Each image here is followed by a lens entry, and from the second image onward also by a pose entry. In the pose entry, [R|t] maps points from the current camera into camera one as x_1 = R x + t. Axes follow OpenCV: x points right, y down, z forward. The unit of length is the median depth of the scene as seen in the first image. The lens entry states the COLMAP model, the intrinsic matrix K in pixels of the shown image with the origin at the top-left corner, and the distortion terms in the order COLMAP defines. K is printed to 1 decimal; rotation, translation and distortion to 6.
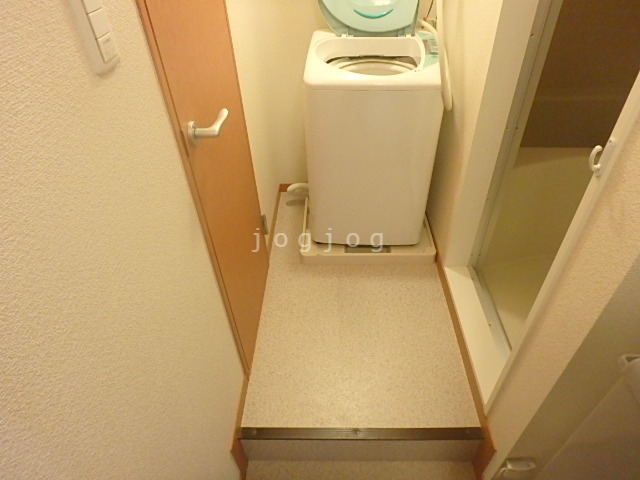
lens RADIAL K [[410.2, 0, 320.0], [0, 410.2, 240.0], [0, 0, 1]] dist [-0.039052, -0.000435]
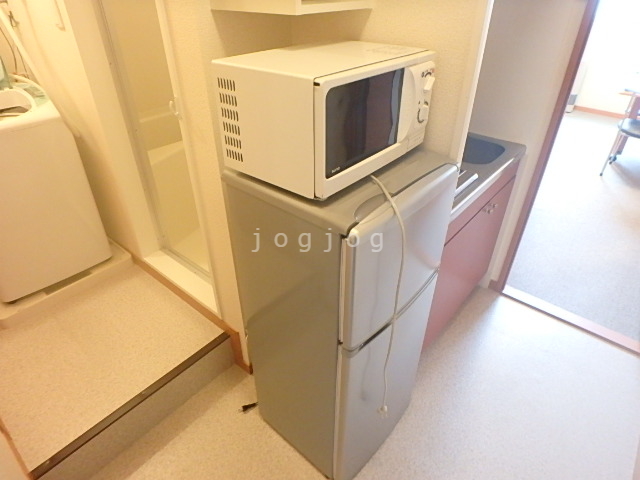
lens RADIAL K [[391.0, 0, 320.0], [0, 391.0, 240.0], [0, 0, 1]] dist [-0.007132, -0.001435]
pose [[0.629289, -0.408088, 0.661407, -0.125873], [0.480898, 0.873017, 0.081106, 0.203334], [-0.610518, 0.267030, 0.745629, -0.230353]]
